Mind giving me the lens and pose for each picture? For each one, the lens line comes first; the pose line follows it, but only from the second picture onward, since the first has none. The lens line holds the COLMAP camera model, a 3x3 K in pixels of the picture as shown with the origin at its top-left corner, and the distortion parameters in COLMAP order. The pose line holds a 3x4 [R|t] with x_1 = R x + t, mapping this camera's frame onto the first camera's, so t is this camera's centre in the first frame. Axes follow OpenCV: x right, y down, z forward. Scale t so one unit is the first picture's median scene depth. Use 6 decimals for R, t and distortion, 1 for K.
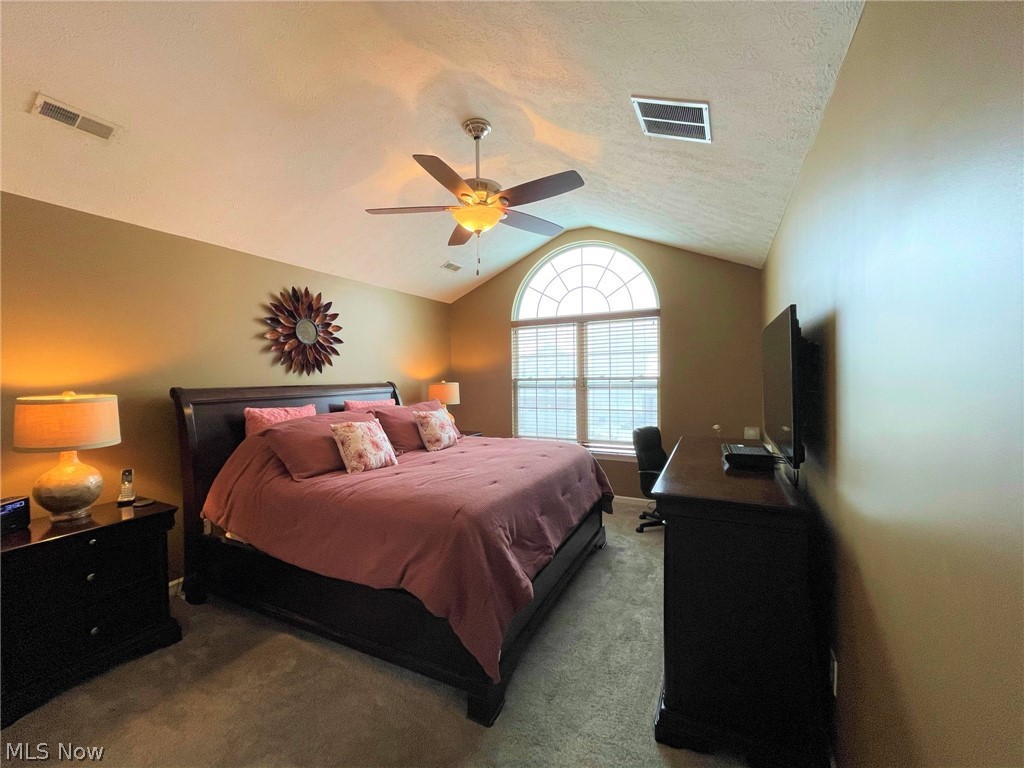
lens RADIAL K [[411.1, 0, 511.3], [0, 411.1, 386.2], [0, 0, 1]] dist [-0.001326, -0.000202]
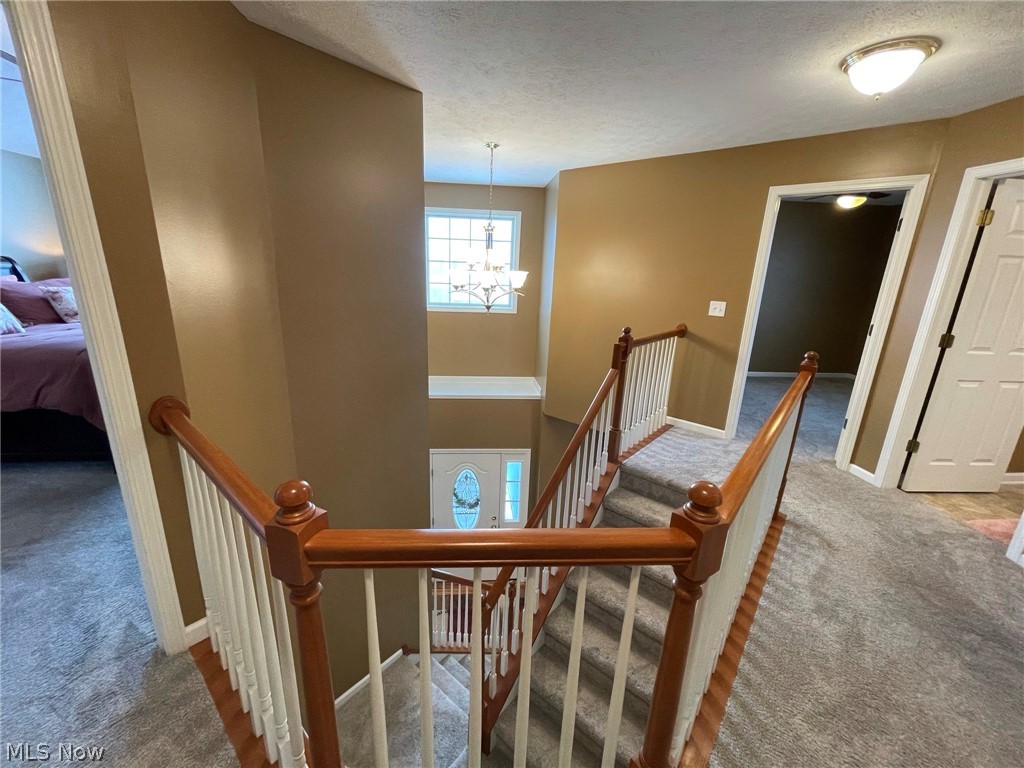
lens RADIAL K [[411.1, 0, 511.6], [0, 411.1, 382.7], [0, 0, 1]] dist [-0.001326, -0.000202]
pose [[0.845957, -0.094415, 0.524827, 0.211757], [-0.038024, 0.971016, 0.235972, 0.006631], [-0.531894, -0.219578, 0.817847, -0.564043]]
